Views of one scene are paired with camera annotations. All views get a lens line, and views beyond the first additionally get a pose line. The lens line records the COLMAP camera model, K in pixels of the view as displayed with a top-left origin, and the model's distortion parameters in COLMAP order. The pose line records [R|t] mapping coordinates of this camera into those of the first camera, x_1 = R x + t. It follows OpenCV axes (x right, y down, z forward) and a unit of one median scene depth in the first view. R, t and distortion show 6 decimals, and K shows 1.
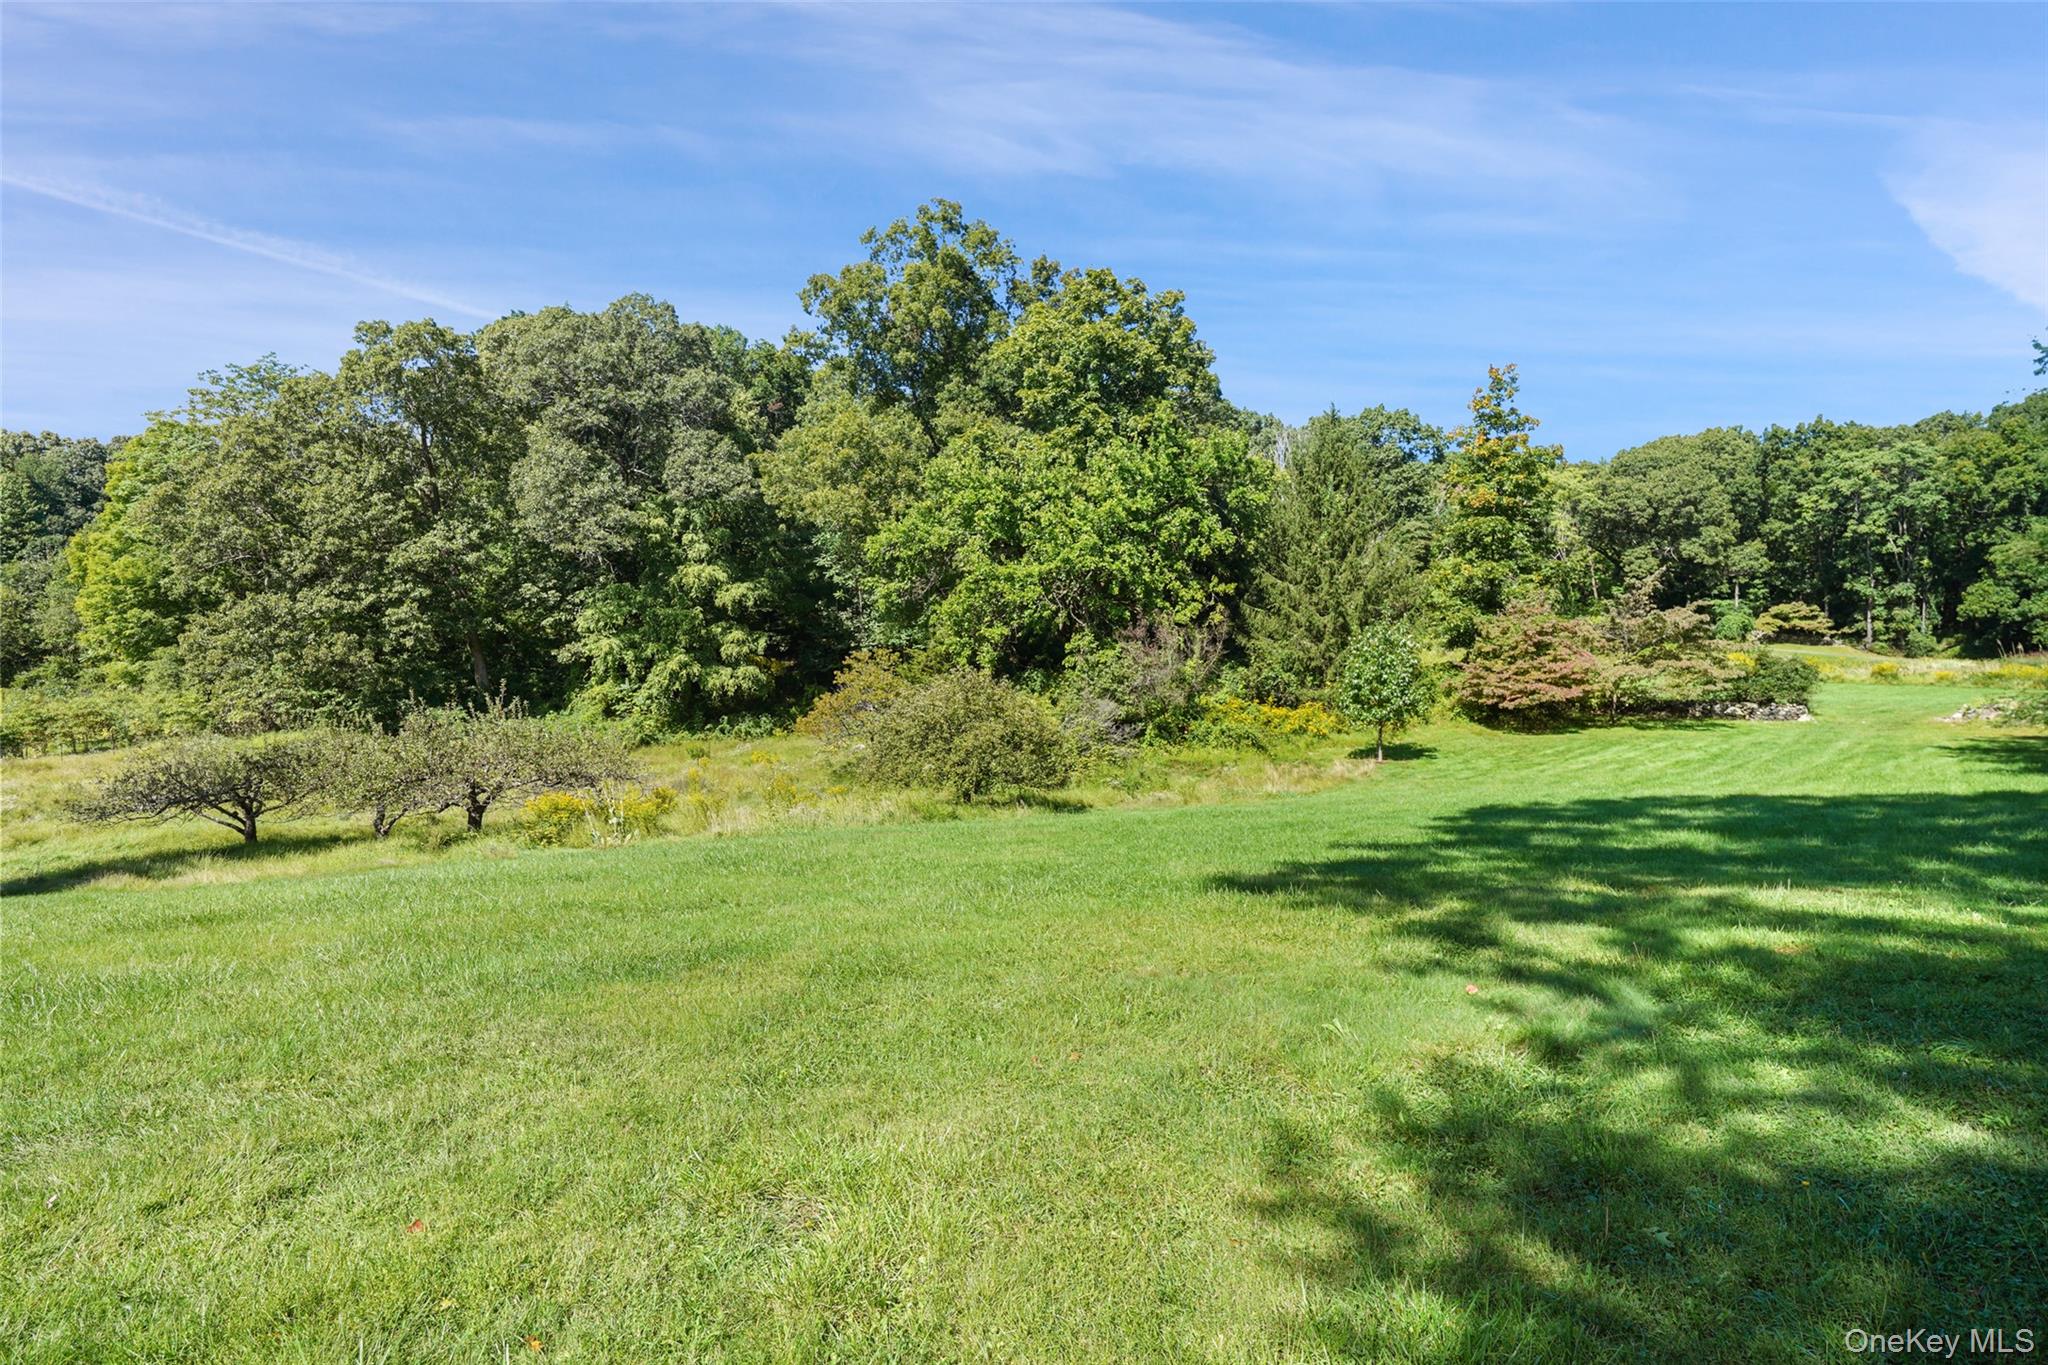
lens RADIAL K [[1060.3, 0, 1026.8], [0, 1060.3, 675.0], [0, 0, 1]] dist [0.001013, -0.000110]
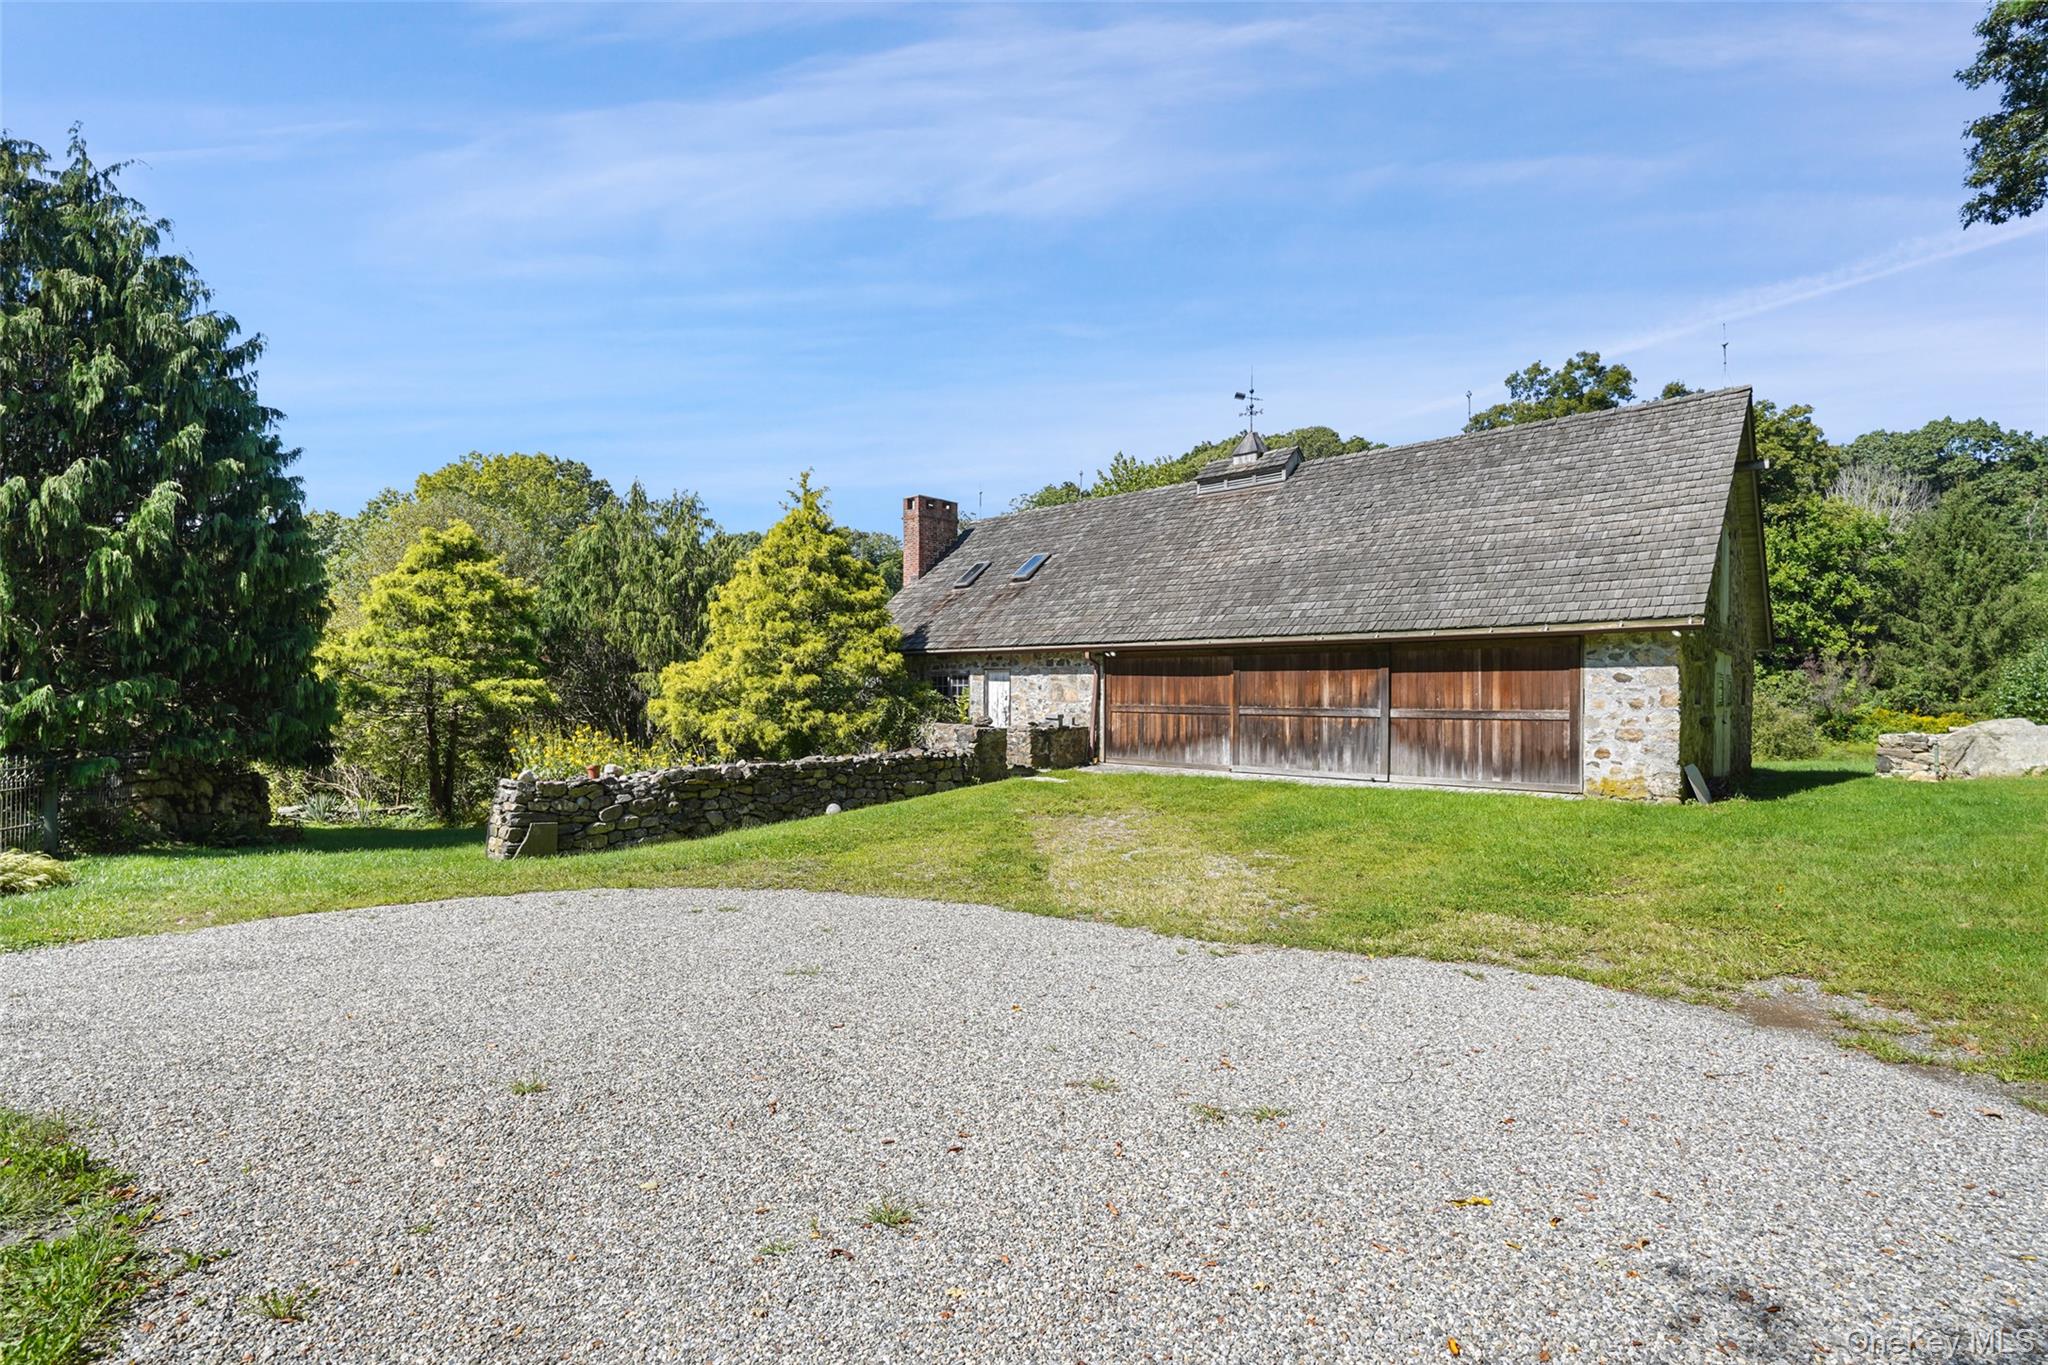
lens RADIAL K [[967.5, 0, 1021.4], [0, 967.5, 675.2], [0, 0, 1]] dist [0.001448, 0.000171]
pose [[0.913191, -0.003431, -0.407519, -0.296502], [-0.001836, 0.999920, -0.012532, -0.004418], [0.407529, 0.012192, 0.913111, -0.581252]]
